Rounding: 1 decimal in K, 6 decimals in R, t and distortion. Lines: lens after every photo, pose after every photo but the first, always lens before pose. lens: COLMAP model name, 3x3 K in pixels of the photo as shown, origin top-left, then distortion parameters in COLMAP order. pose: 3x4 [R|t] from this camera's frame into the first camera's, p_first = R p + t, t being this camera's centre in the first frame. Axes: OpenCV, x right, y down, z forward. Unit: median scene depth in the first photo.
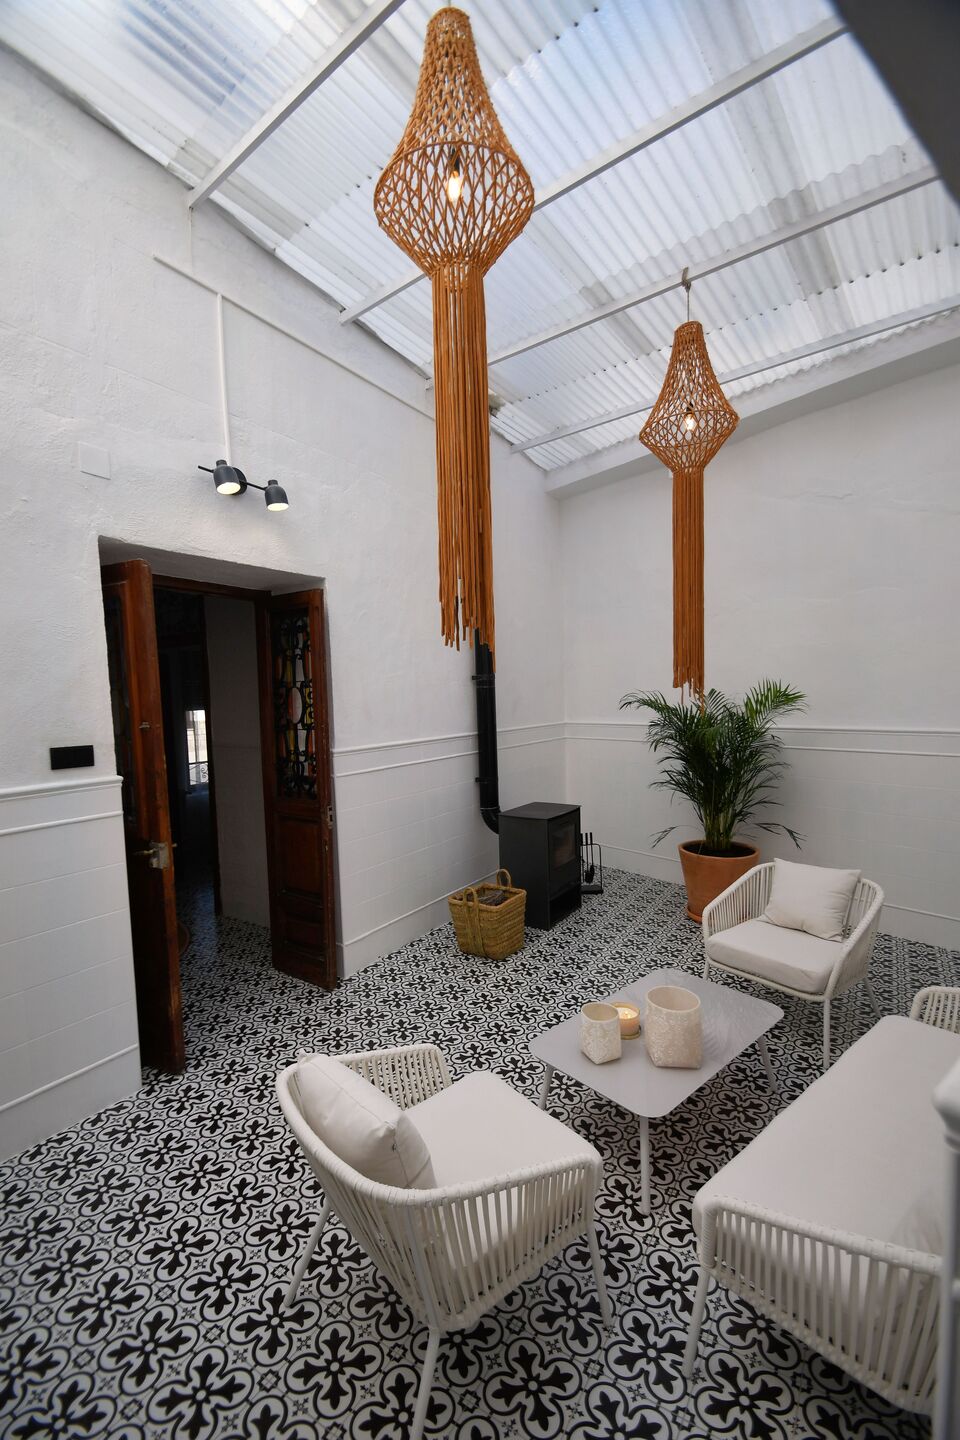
lens RADIAL K [[647.7, 0, 478.6], [0, 647.7, 743.4], [0, 0, 1]] dist [0.004979, 0.000345]
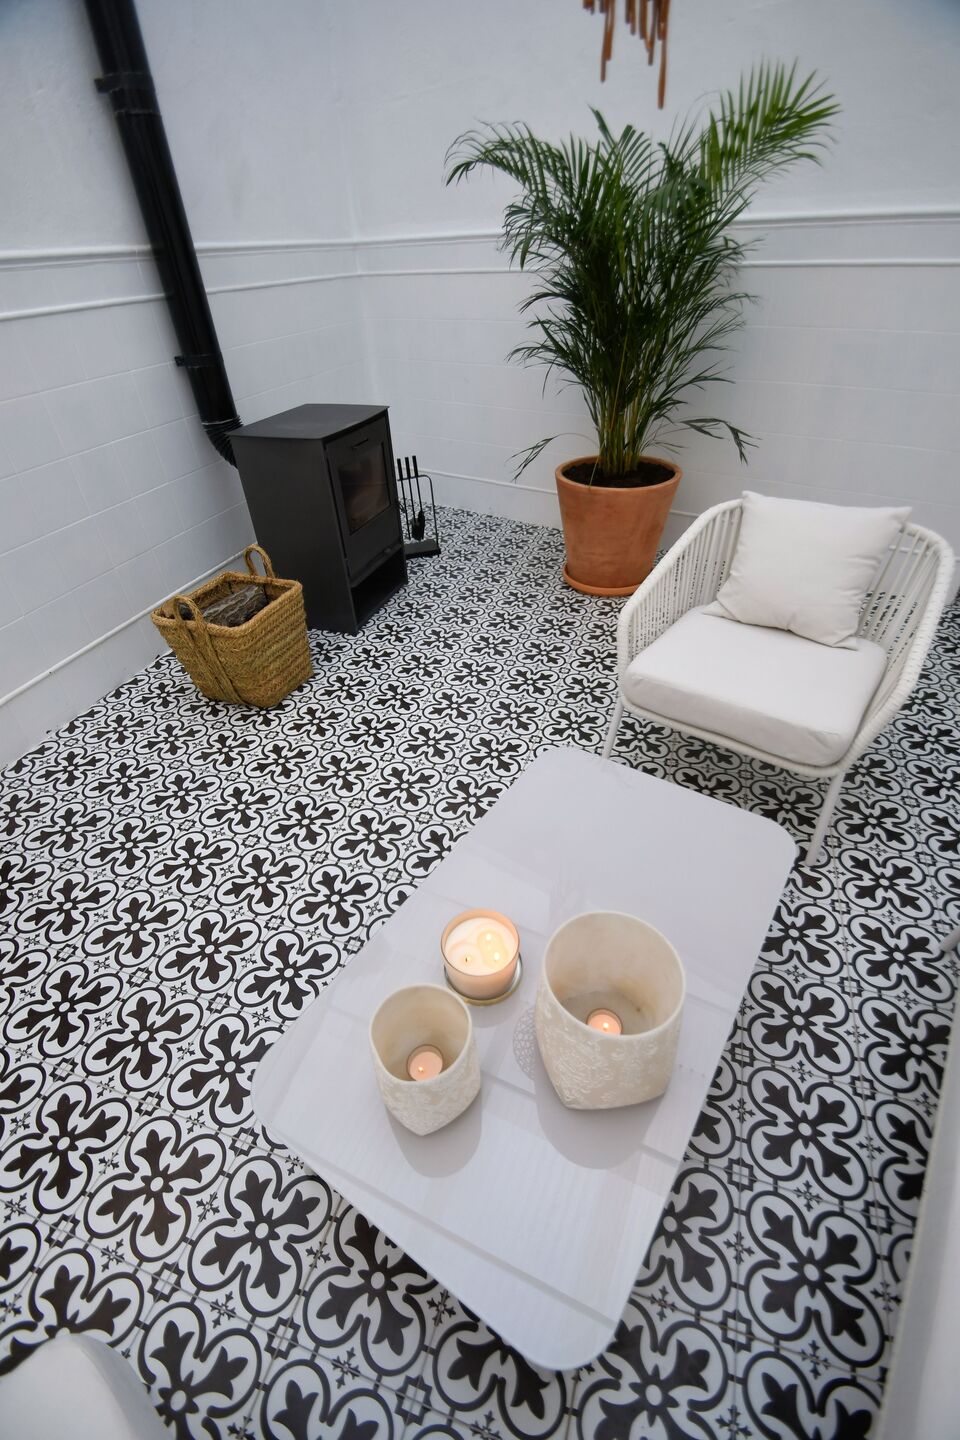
lens RADIAL K [[630.6, 0, 480.7], [0, 630.6, 733.0], [0, 0, 1]] dist [0.020380, -0.018961]
pose [[0.969807, -0.158368, 0.185456, 0.097473], [0.034309, 0.841496, 0.539173, 0.045708], [-0.241448, -0.516531, 0.821522, 0.426667]]
